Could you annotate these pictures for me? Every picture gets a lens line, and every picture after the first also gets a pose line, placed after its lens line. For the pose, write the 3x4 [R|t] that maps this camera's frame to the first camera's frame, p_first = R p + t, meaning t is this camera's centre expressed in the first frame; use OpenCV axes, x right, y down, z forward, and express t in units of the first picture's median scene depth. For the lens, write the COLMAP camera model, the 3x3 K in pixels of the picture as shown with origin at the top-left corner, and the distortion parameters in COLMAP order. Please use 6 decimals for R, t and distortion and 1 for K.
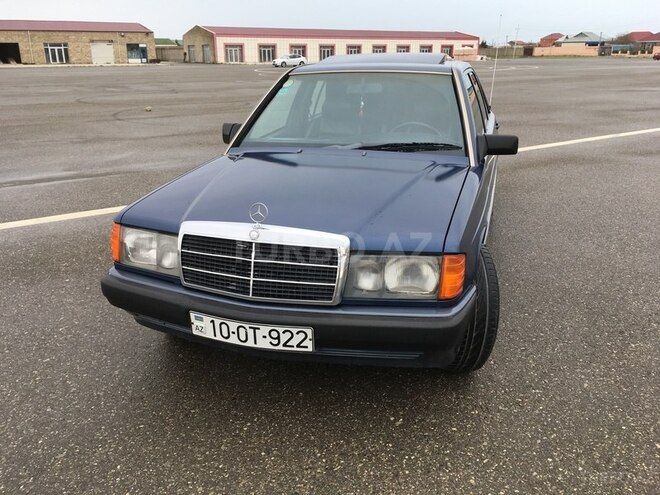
lens RADIAL K [[560.9, 0, 330.0], [0, 560.9, 247.5], [0, 0, 1]] dist [0.071166, -0.109786]
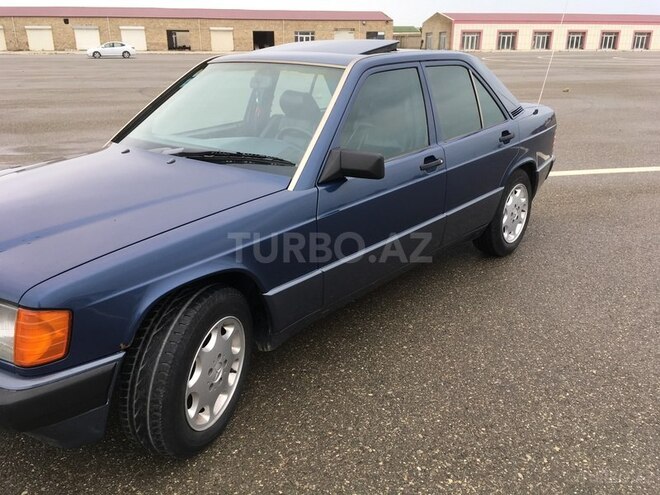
lens RADIAL K [[574.8, 0, 330.2], [0, 574.8, 228.6], [0, 0, 1]] dist [0.003743, -0.004426]
pose [[0.888552, 0.143550, -0.435739, 0.088931], [-0.149867, 0.988503, 0.020047, -0.016428], [0.433607, 0.047490, 0.899850, 0.047257]]
